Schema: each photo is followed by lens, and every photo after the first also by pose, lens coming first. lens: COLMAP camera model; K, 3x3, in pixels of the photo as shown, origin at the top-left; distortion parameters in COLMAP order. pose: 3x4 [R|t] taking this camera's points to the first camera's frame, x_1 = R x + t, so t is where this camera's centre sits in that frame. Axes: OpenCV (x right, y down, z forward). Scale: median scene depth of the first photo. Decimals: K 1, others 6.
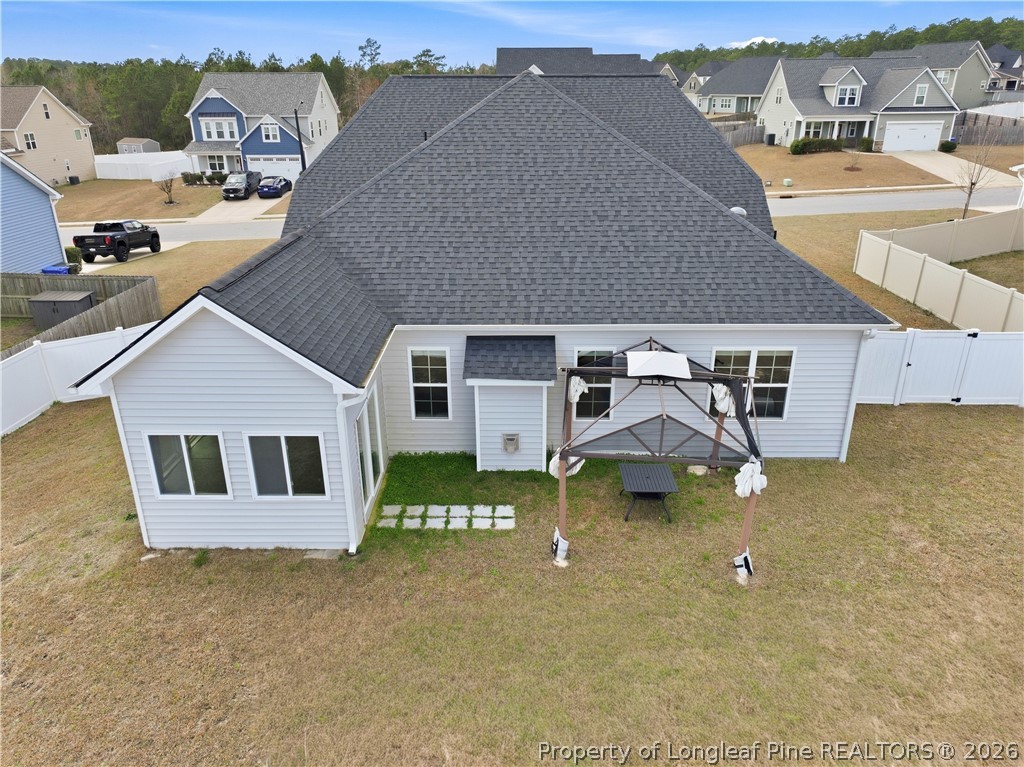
lens RADIAL K [[716.2, 0, 516.2], [0, 716.2, 383.6], [0, 0, 1]] dist [0.001778, 0.004080]
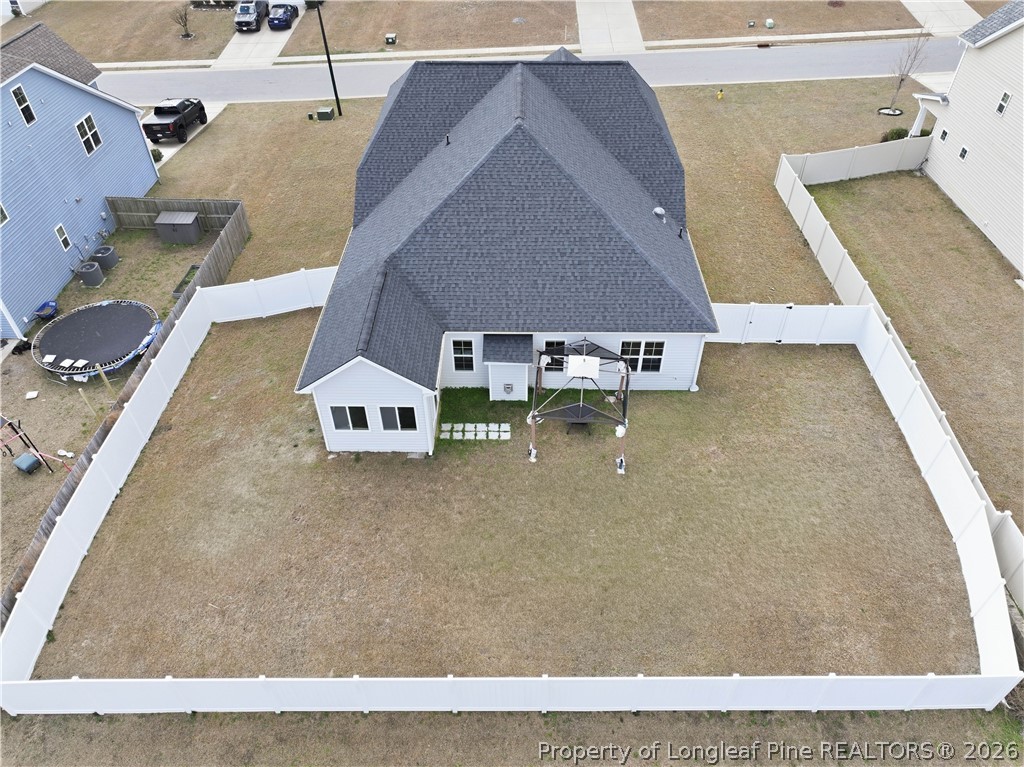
lens RADIAL K [[716.2, 0, 516.2], [0, 716.2, 383.6], [0, 0, 1]] dist [0.001778, 0.004080]
pose [[0.999999, 0.001183, 0.000345, 0.012144], [-0.001230, 0.941107, 0.338106, -0.555145], [0.000075, -0.338106, 0.941108, -0.733072]]
